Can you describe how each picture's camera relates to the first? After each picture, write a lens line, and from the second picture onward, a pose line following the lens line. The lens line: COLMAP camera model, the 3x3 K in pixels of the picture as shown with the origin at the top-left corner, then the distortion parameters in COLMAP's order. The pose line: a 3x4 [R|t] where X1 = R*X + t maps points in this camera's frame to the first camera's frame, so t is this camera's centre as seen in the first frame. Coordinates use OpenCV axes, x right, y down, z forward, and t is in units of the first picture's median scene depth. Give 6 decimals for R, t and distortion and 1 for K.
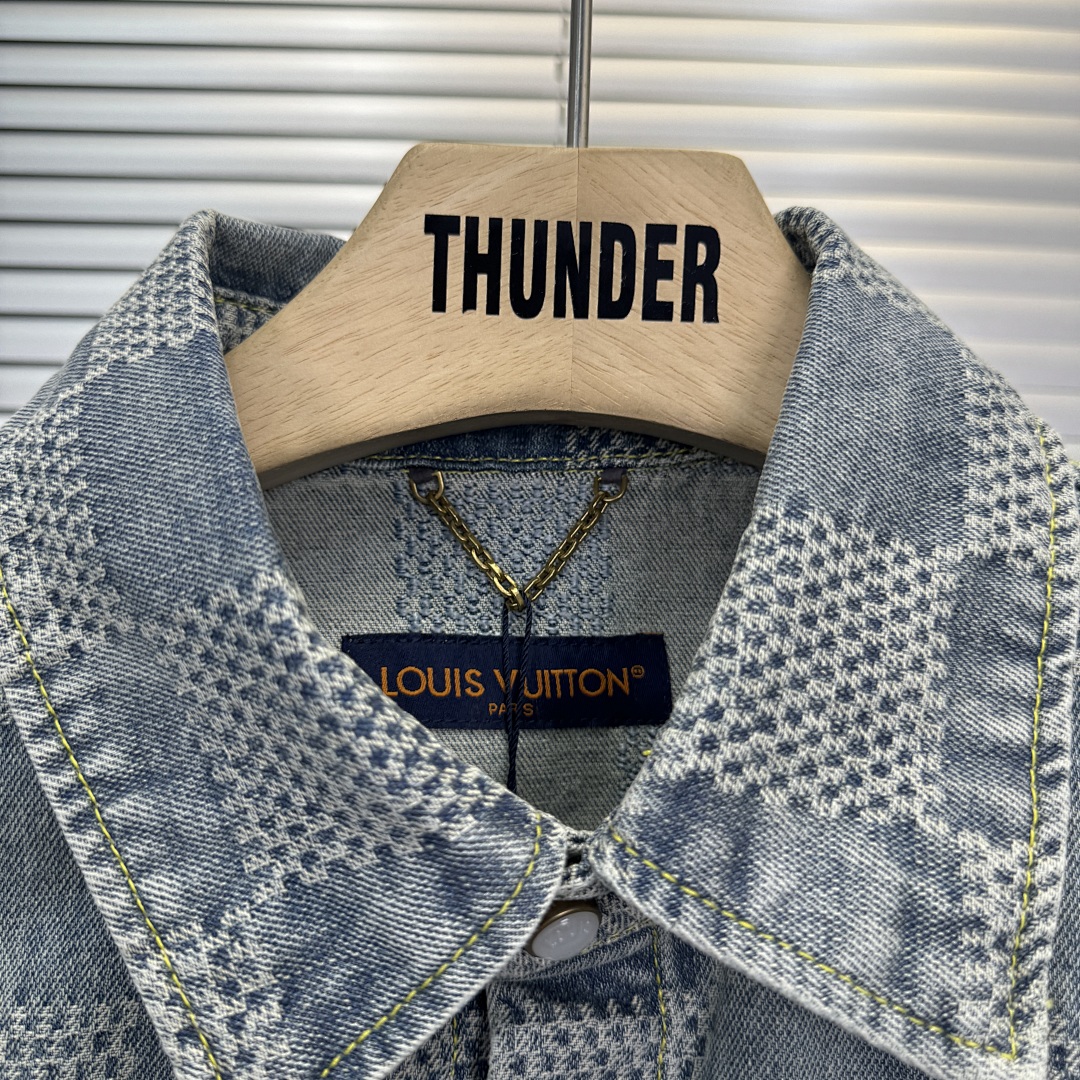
lens RADIAL K [[1074.4, 0, 538.5], [0, 1074.4, 528.6], [0, 0, 1]] dist [0.012834, -0.063412]
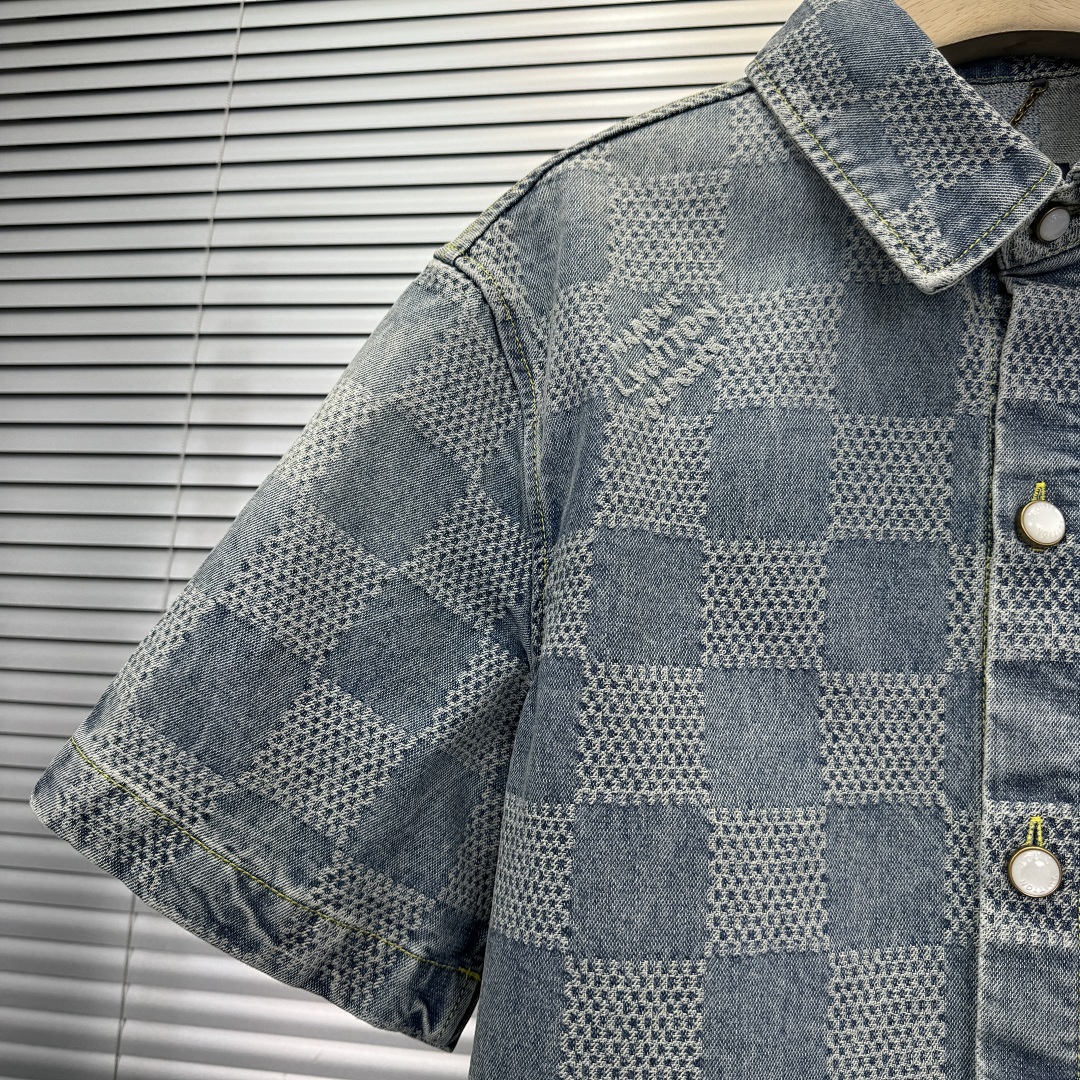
lens RADIAL K [[1074.4, 0, 538.5], [0, 1074.4, 528.6], [0, 0, 1]] dist [0.012834, -0.063412]
pose [[0.987114, -0.007461, -0.159843, -0.727192], [-0.002506, 0.998069, -0.062065, 1.223716], [0.159998, 0.061665, 0.985189, -1.417756]]
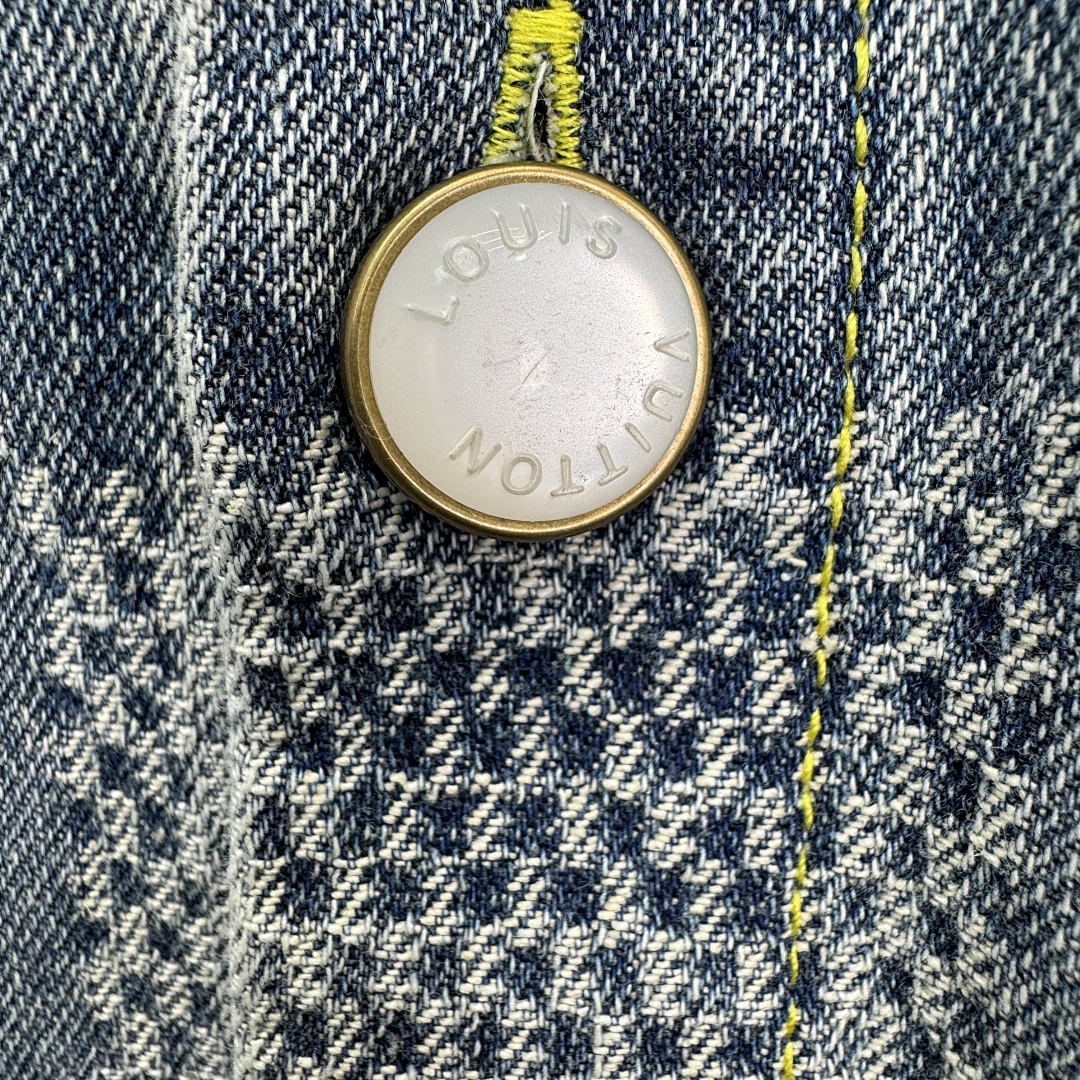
lens RADIAL K [[1007.2, 0, 542.6], [0, 1007.2, 461.9], [0, 0, 1]] dist [0.008126, 0.010396]
pose [[0.998513, -0.044354, -0.031697, 0.005601], [0.051974, 0.949985, 0.307941, 1.002370], [0.016453, -0.309130, 0.950877, 0.825508]]
